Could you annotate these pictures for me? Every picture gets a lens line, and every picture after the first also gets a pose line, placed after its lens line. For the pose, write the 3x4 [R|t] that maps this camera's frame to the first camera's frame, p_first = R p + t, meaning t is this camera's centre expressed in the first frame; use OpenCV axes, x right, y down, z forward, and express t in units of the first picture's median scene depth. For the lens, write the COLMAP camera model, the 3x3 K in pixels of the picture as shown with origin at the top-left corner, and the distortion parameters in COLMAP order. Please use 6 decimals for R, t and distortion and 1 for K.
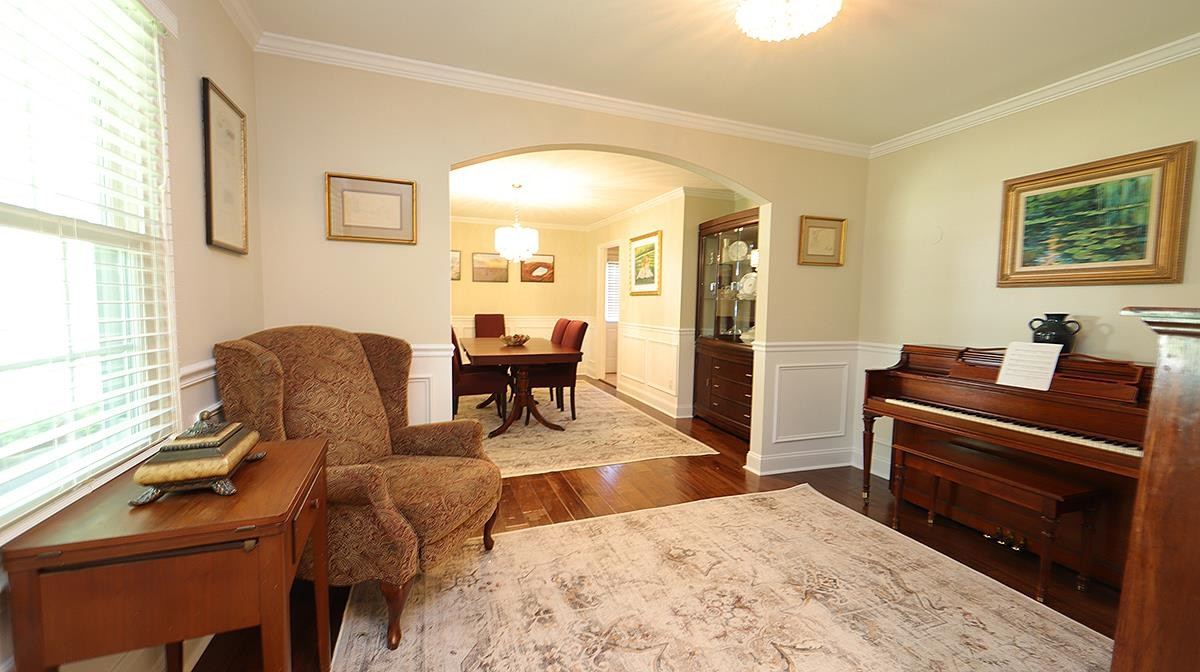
lens RADIAL K [[470.1, 0, 598.4], [0, 470.1, 333.2], [0, 0, 1]] dist [-0.001084, -0.000152]
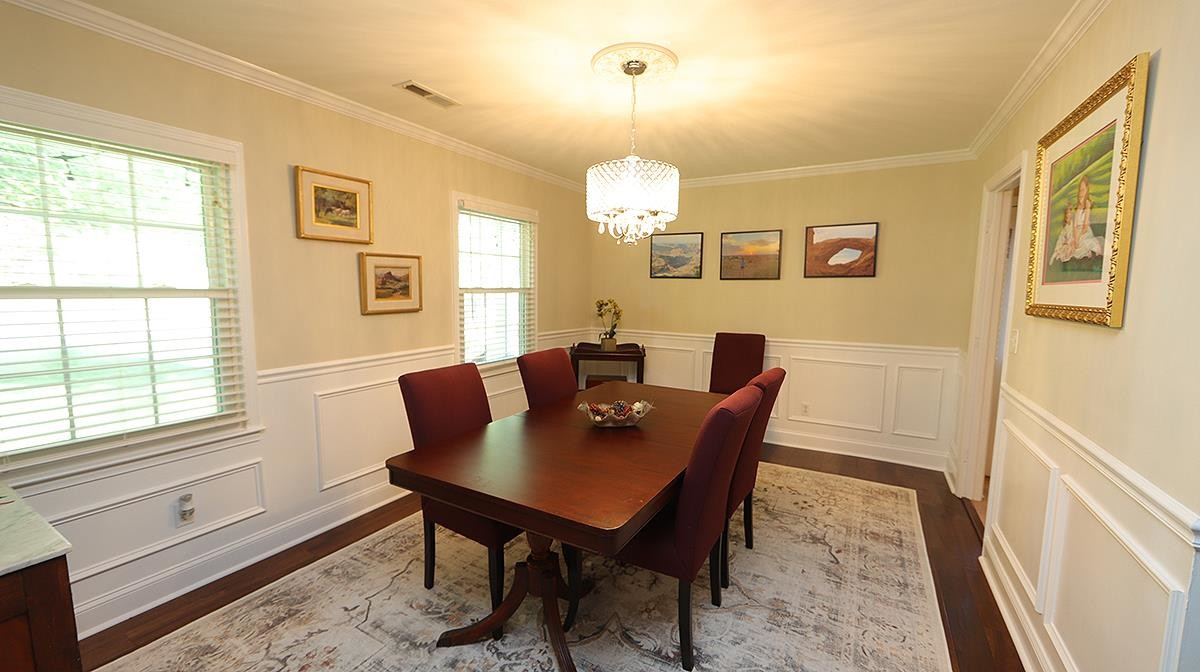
lens RADIAL K [[470.1, 0, 601.5], [0, 470.1, 336.7], [0, 0, 1]] dist [-0.001084, -0.000152]
pose [[0.641880, 0.070124, -0.763592, 0.111351], [-0.052666, 0.997490, 0.047332, -0.055783], [0.764994, 0.009834, 0.643962, 0.480482]]
